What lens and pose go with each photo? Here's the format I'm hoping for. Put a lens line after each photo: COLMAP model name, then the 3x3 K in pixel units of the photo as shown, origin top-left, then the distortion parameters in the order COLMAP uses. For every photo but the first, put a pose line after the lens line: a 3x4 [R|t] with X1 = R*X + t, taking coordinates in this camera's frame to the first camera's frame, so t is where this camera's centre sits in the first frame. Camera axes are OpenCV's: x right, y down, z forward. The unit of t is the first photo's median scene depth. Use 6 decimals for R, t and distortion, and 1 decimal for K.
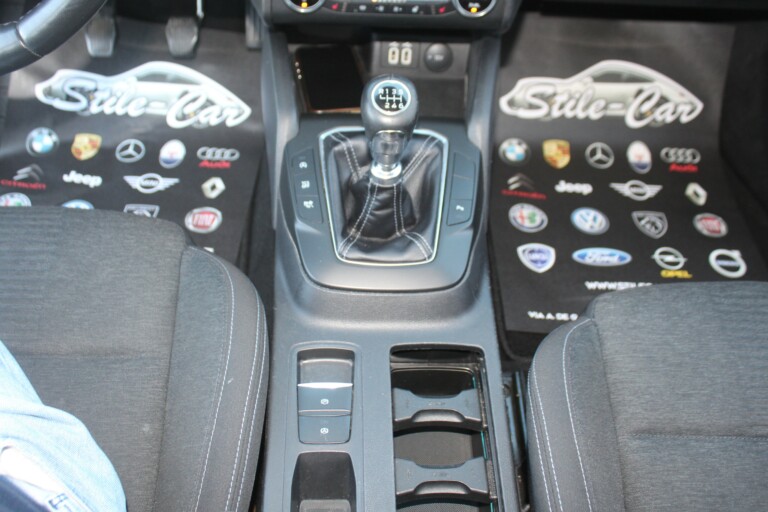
lens RADIAL K [[735.1, 0, 382.0], [0, 735.1, 236.4], [0, 0, 1]] dist [-0.109006, 0.013191]
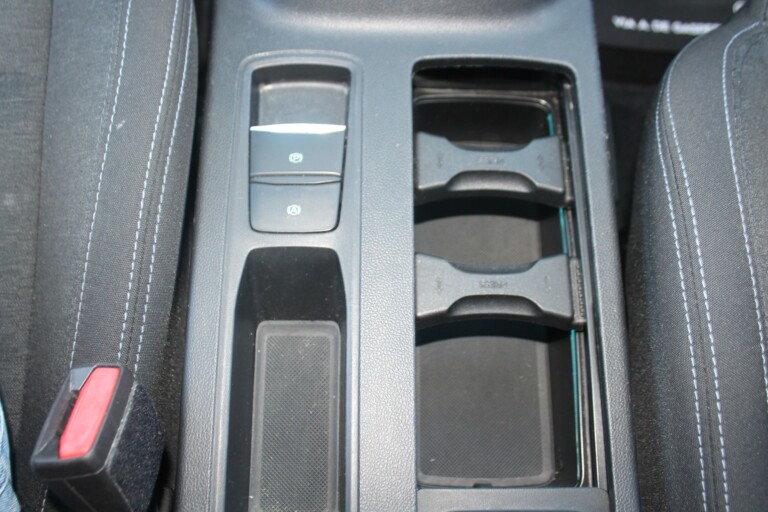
lens RADIAL K [[735.1, 0, 382.0], [0, 735.1, 236.4], [0, 0, 1]] dist [-0.109006, 0.013191]
pose [[0.999123, 0.017742, -0.037924, 0.011607], [-0.002328, 0.927920, 0.372772, 0.065606], [0.041804, -0.372357, 0.927148, 0.427349]]
